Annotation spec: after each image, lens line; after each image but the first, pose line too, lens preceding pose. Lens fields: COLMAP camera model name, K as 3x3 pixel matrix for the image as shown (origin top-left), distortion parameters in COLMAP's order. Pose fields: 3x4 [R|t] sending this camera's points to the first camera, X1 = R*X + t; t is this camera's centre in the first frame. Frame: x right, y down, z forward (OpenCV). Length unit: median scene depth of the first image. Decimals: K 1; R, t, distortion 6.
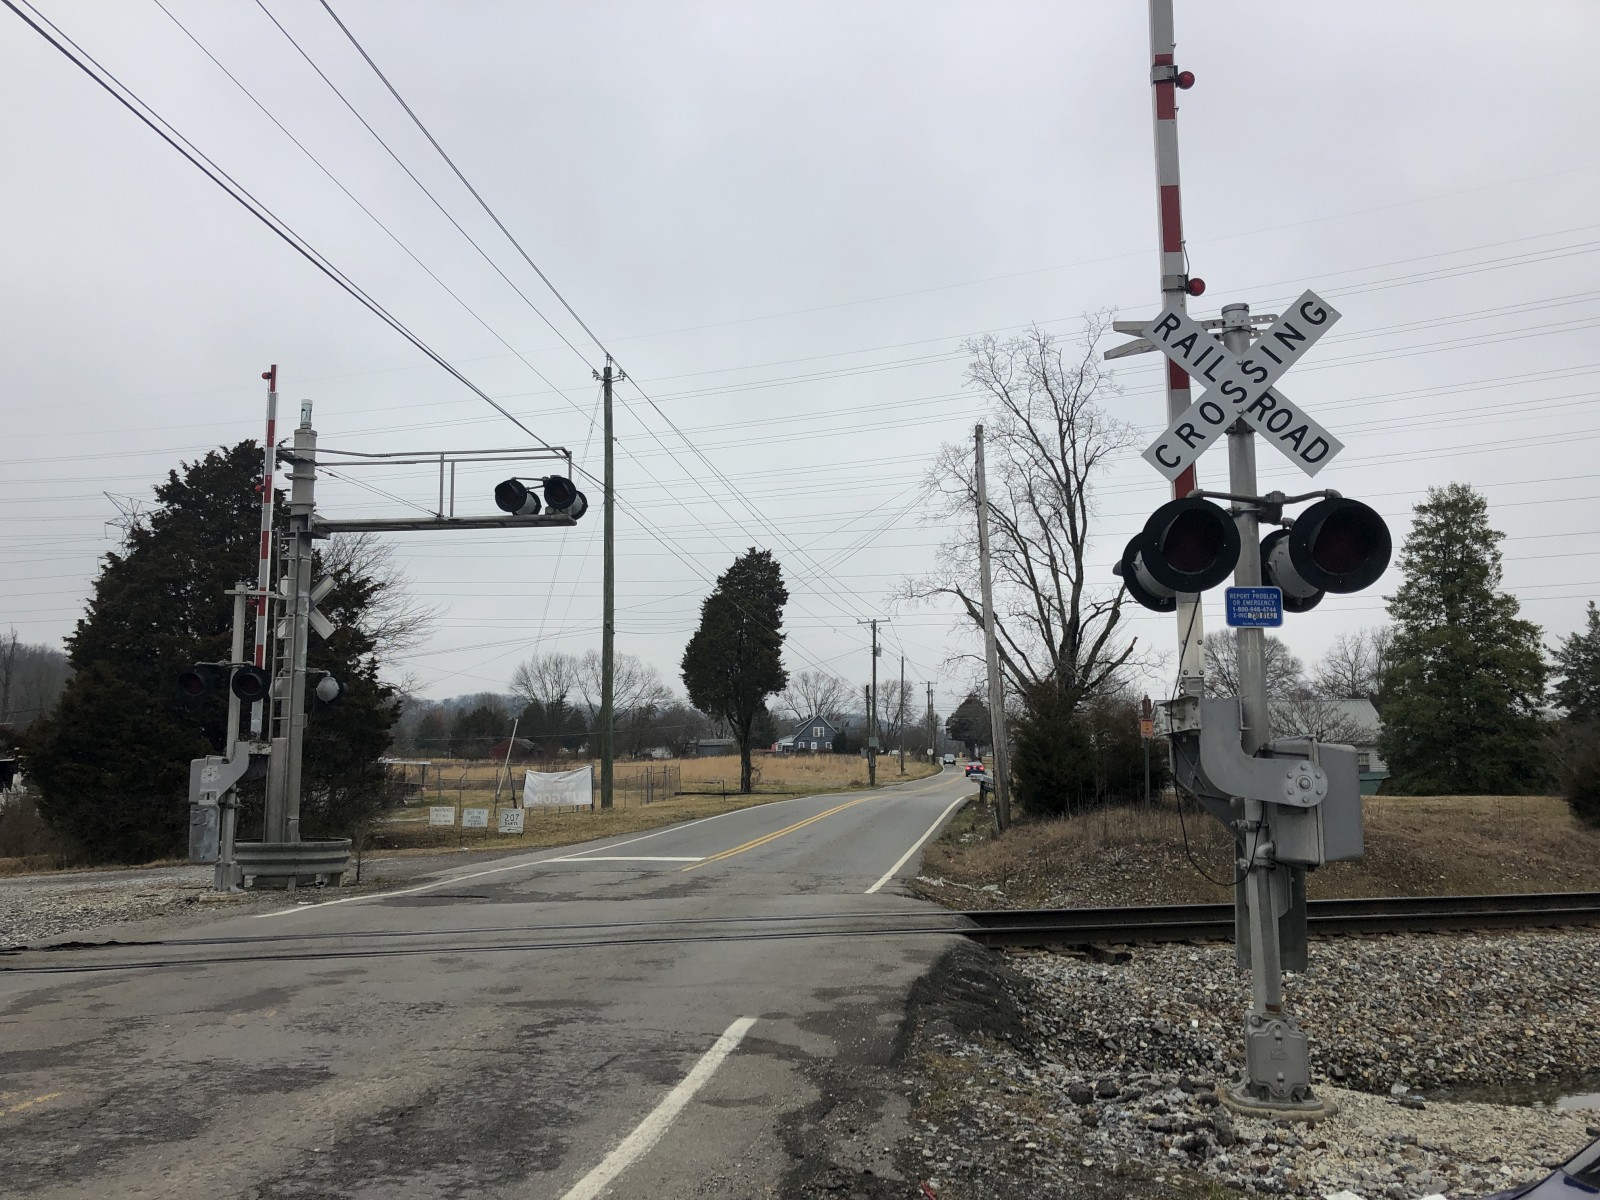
lens RADIAL K [[1287.2, 0, 800.0], [0, 1287.2, 600.0], [0, 0, 1]] dist [0.071532, -0.032769]
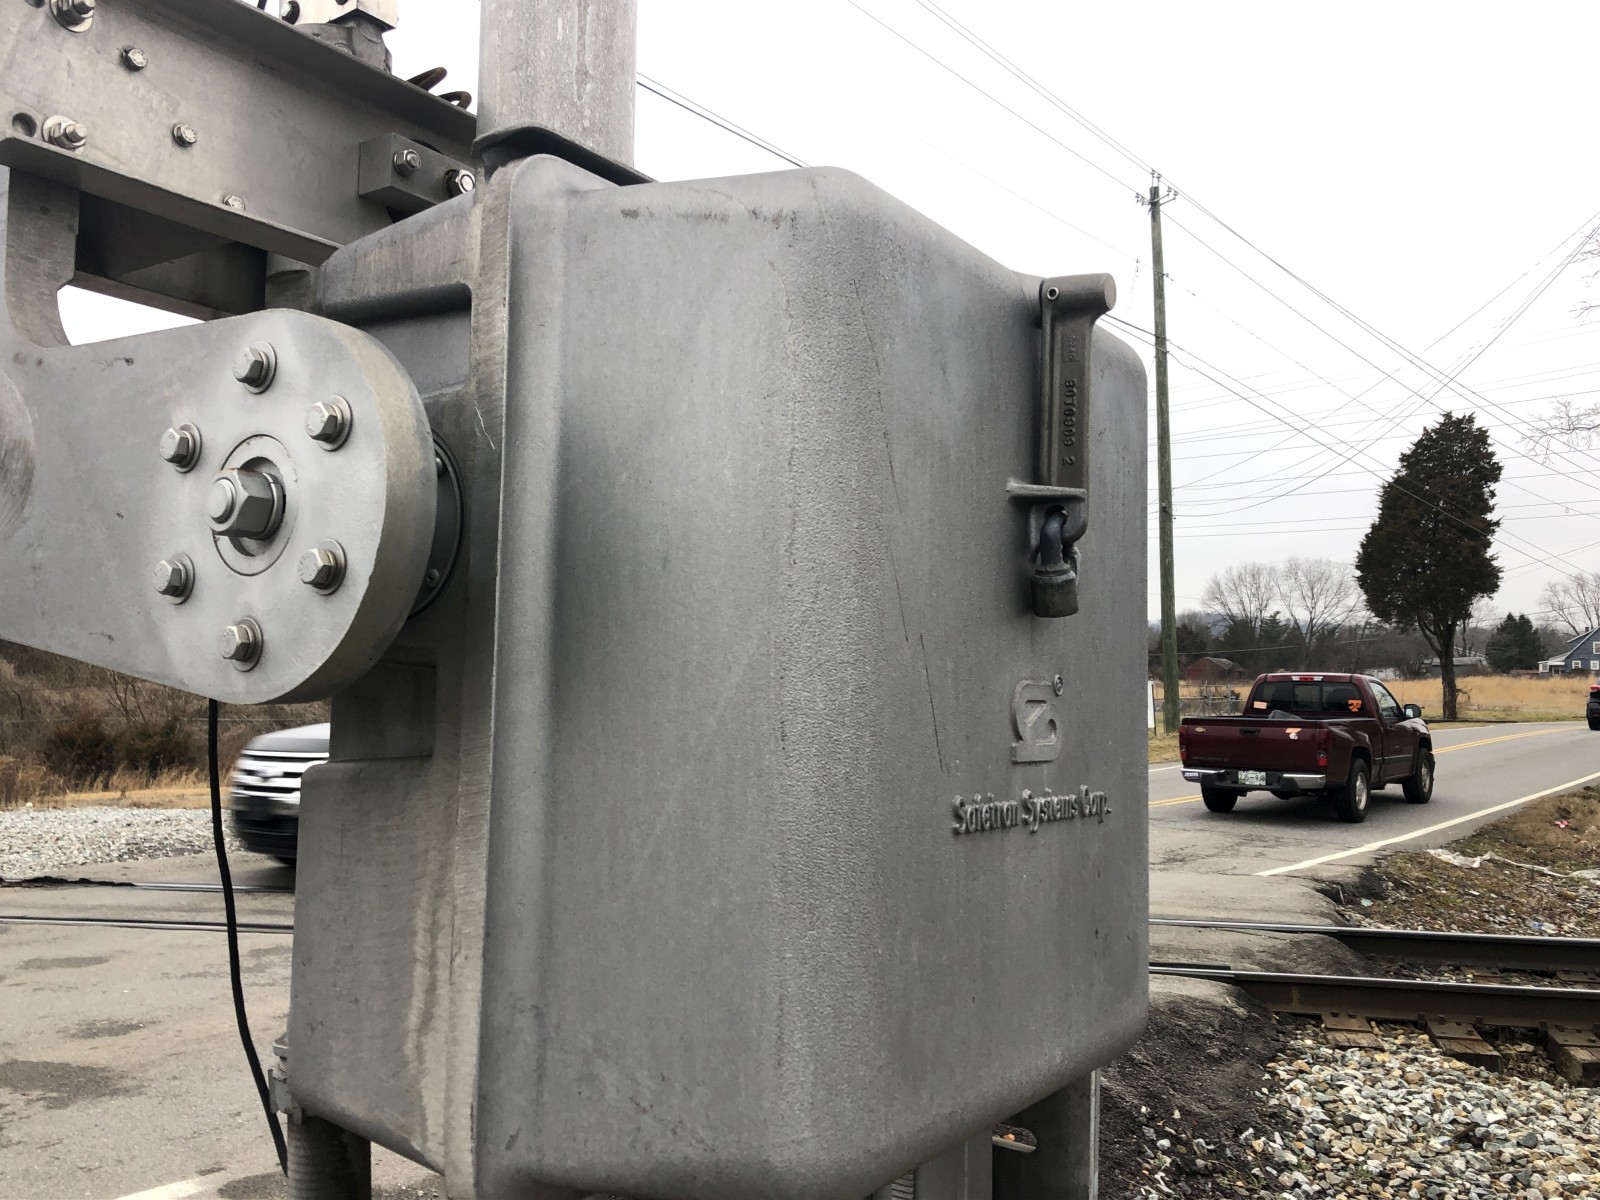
lens RADIAL K [[1318.8, 0, 872.6], [0, 1318.8, 596.0], [0, 0, 1]] dist [0.045236, 0.000464]
pose [[0.868327, -0.033161, -0.494882, 0.089194], [0.060938, 0.997336, 0.040093, 0.026575], [0.492234, -0.064972, 0.868035, 0.165468]]
